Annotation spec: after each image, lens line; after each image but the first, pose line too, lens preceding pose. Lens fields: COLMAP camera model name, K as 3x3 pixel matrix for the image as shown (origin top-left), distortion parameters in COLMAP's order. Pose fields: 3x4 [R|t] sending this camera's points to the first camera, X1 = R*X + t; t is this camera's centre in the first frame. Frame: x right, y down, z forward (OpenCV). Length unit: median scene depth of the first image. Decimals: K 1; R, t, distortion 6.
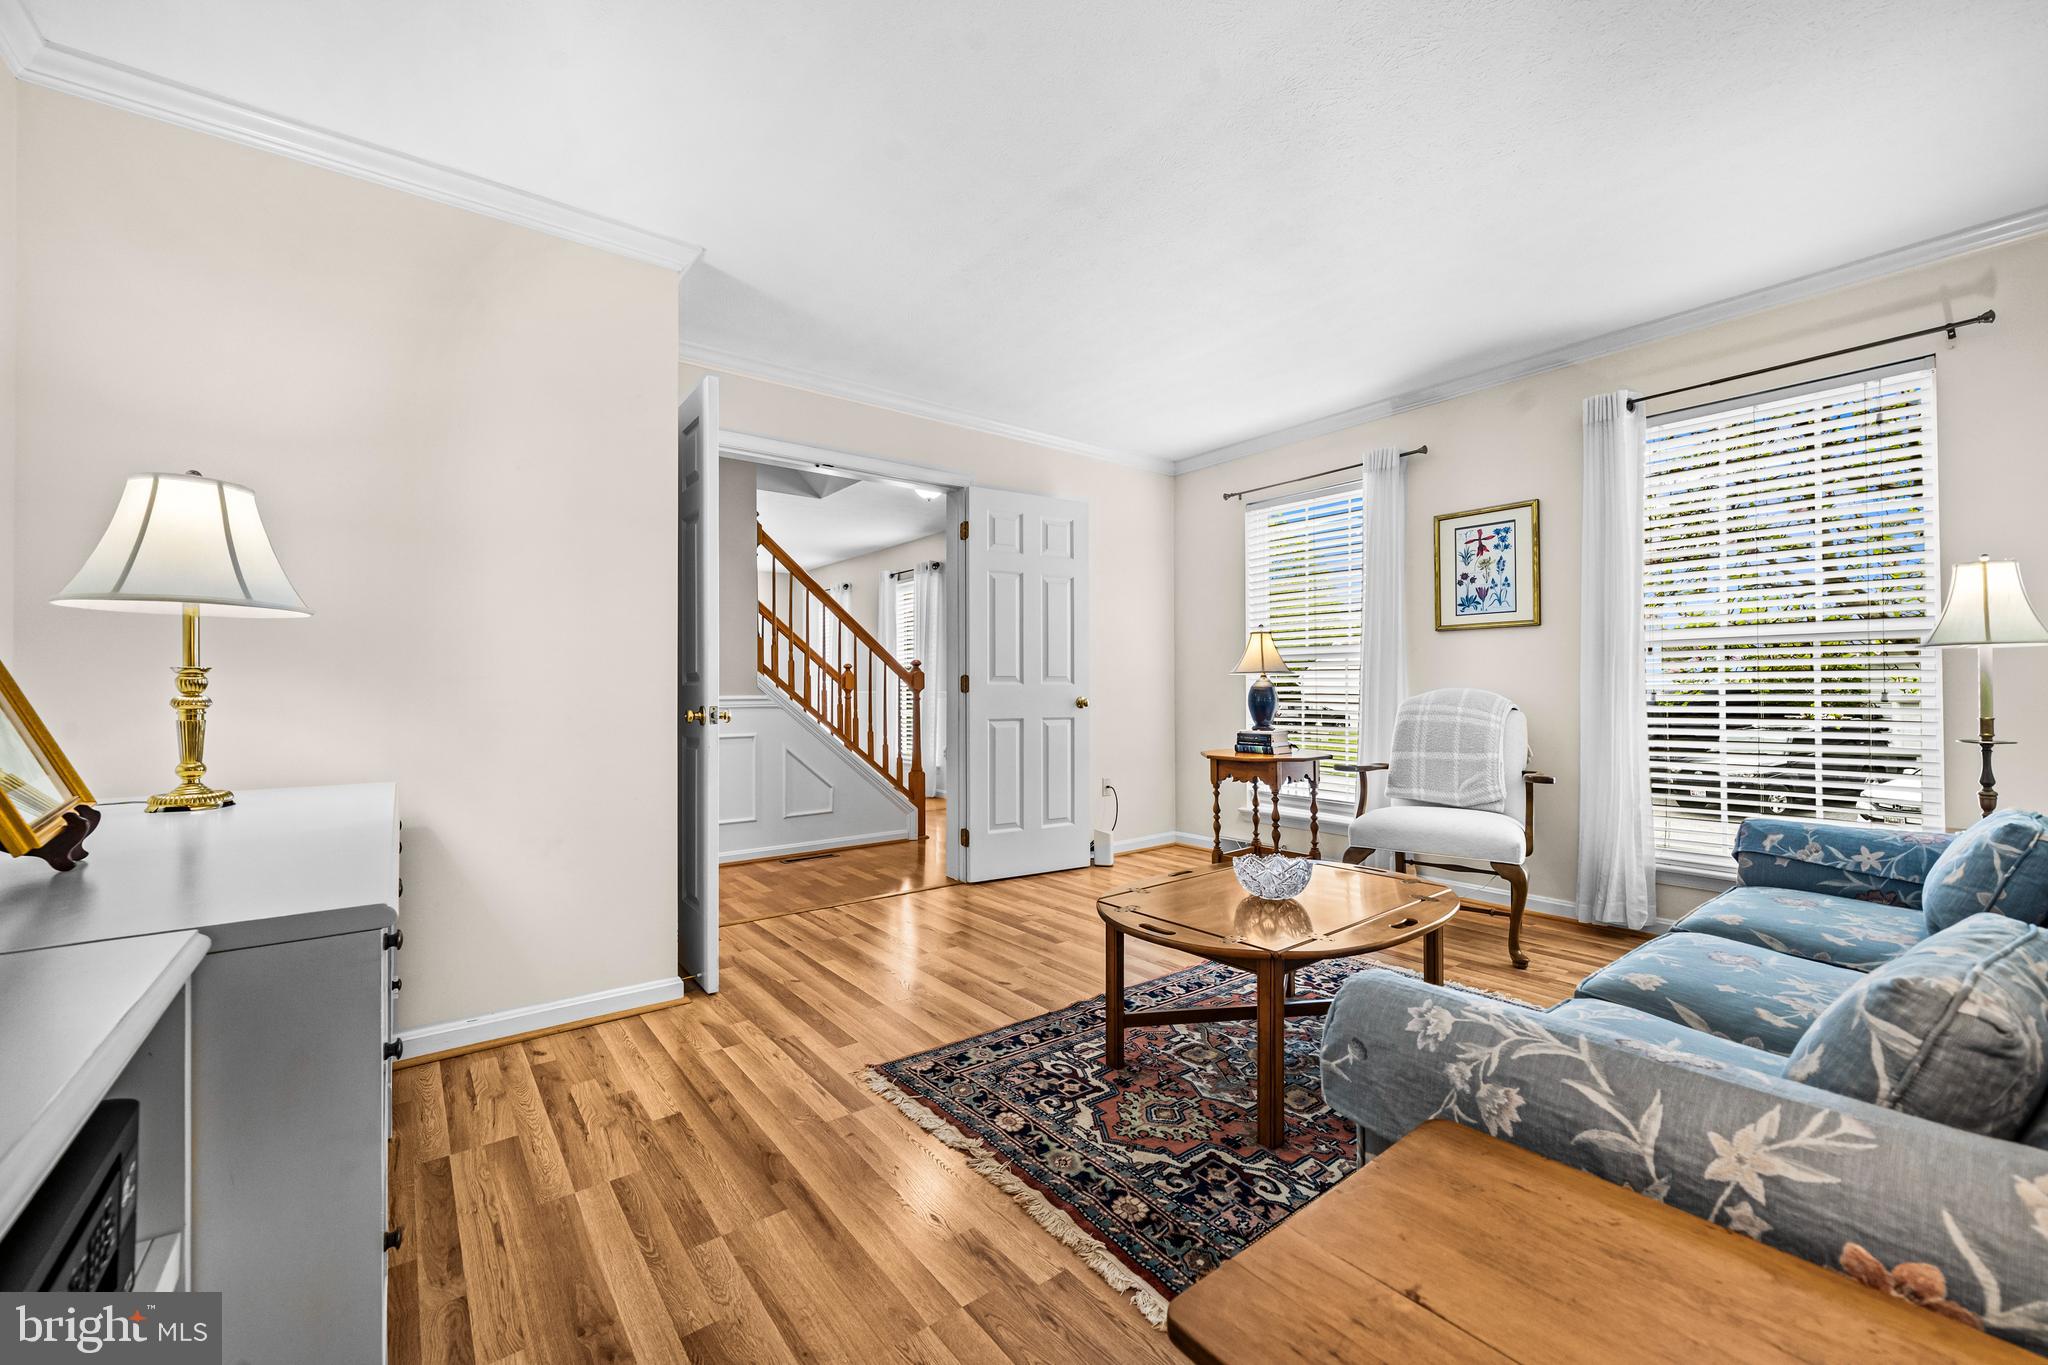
lens RADIAL K [[814.4, 0, 1011.9], [0, 814.4, 676.2], [0, 0, 1]] dist [-0.003366, -0.000295]
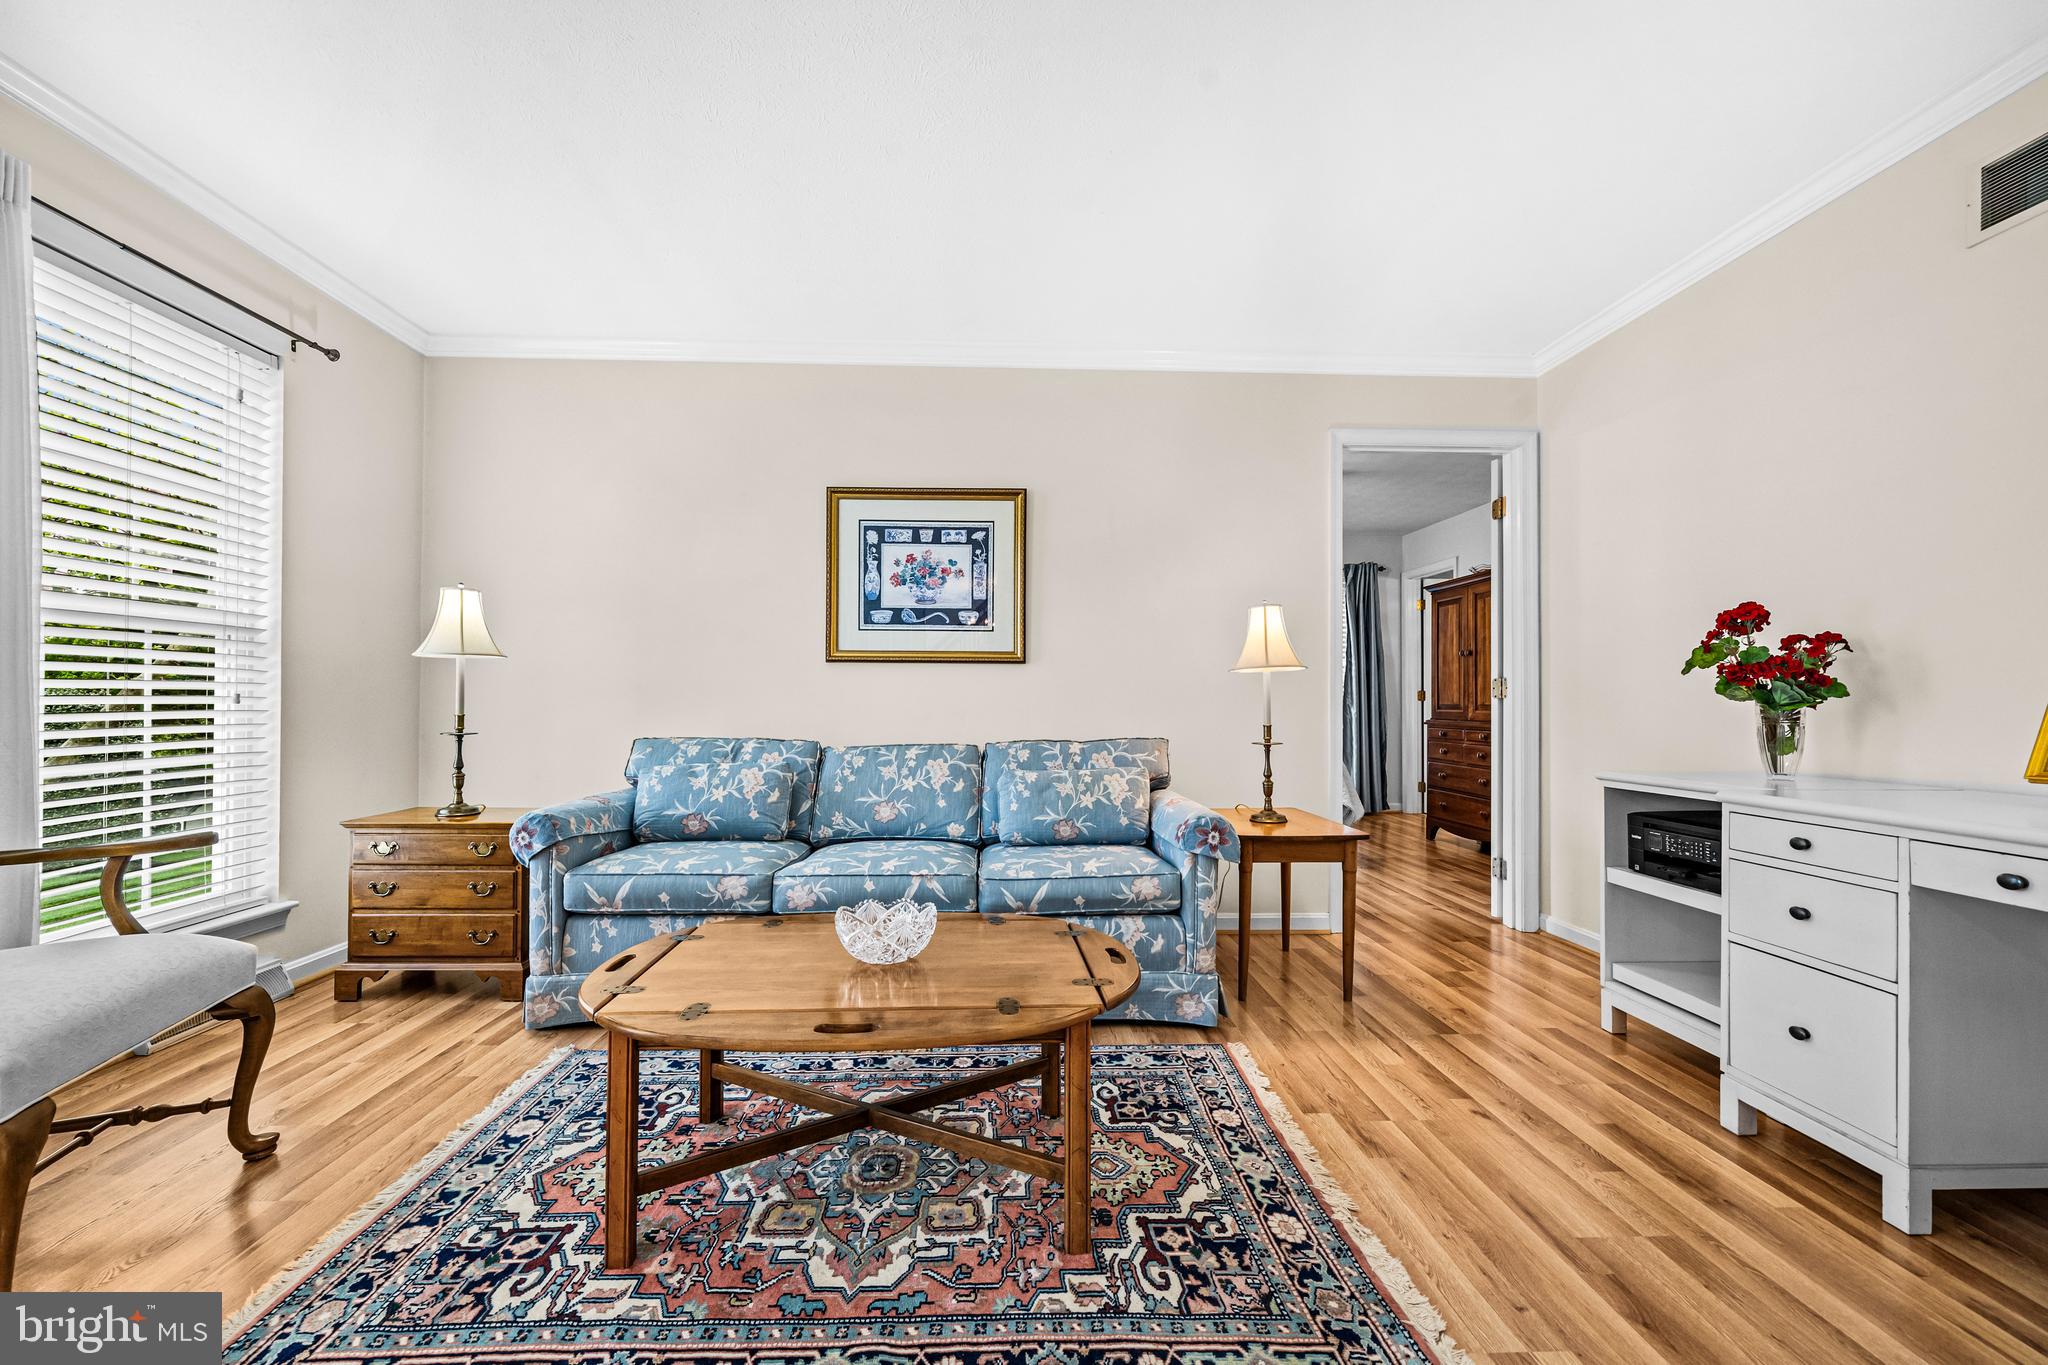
lens RADIAL K [[814.4, 0, 1008.9], [0, 814.4, 687.4], [0, 0, 1]] dist [-0.003366, -0.000295]
pose [[-0.811696, 0.009844, 0.583998, -0.228140], [-0.008021, 0.999576, -0.027997, 0.042543], [-0.584026, -0.027410, -0.811272, 1.653802]]
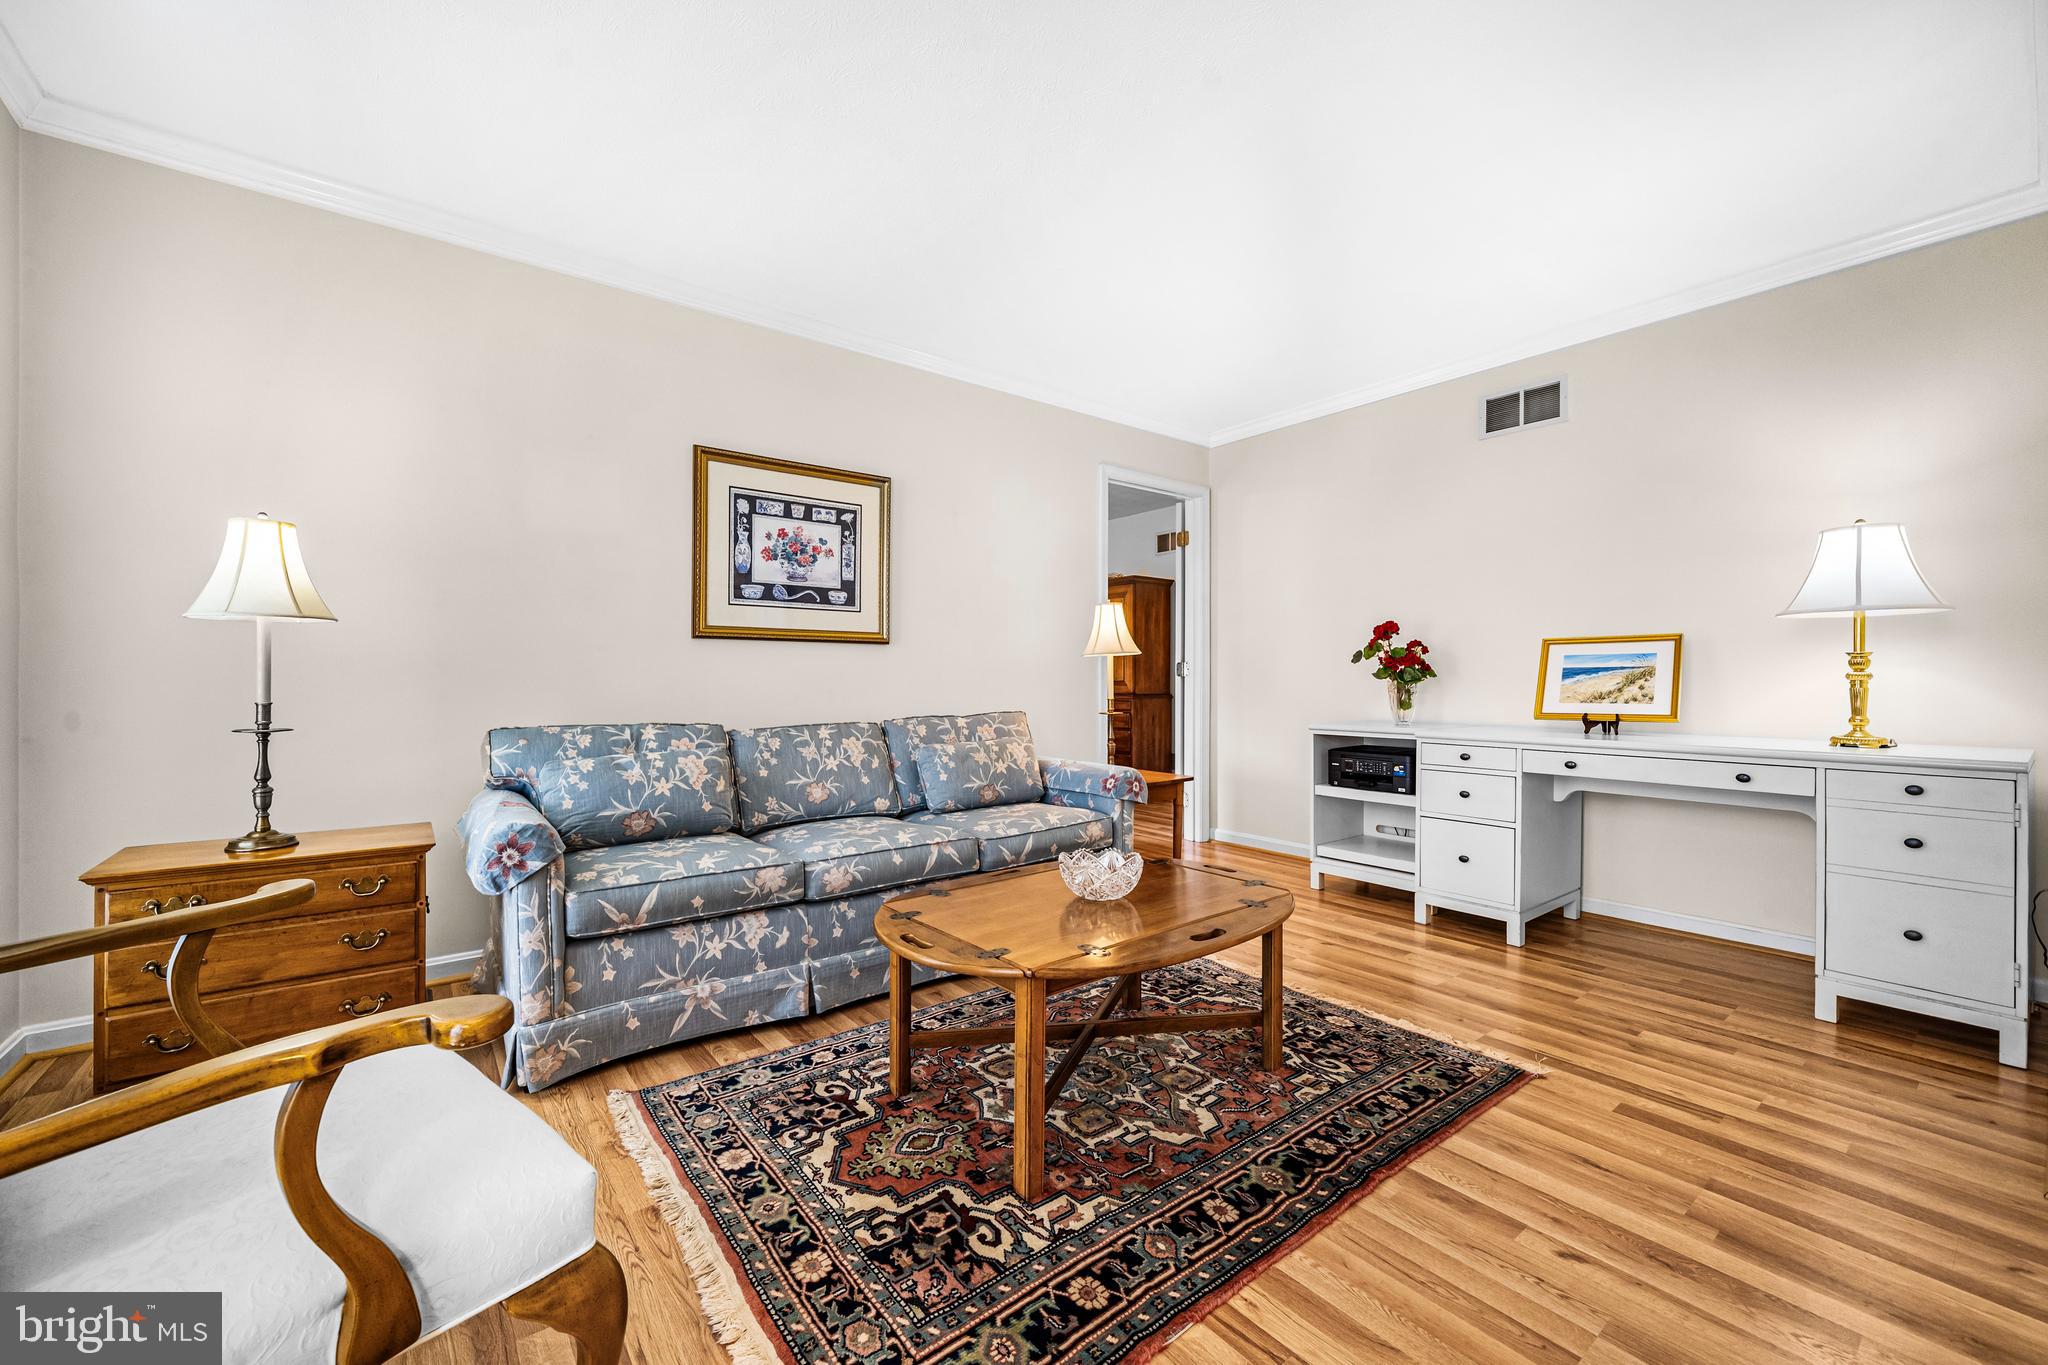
lens RADIAL K [[814.4, 0, 1013.8], [0, 814.4, 678.0], [0, 0, 1]] dist [-0.003366, -0.000295]
pose [[-0.999982, 0.002366, -0.005432, 0.448019], [0.002441, 0.999900, -0.013951, 0.043961], [0.005398, -0.013964, -0.999888, 2.029286]]
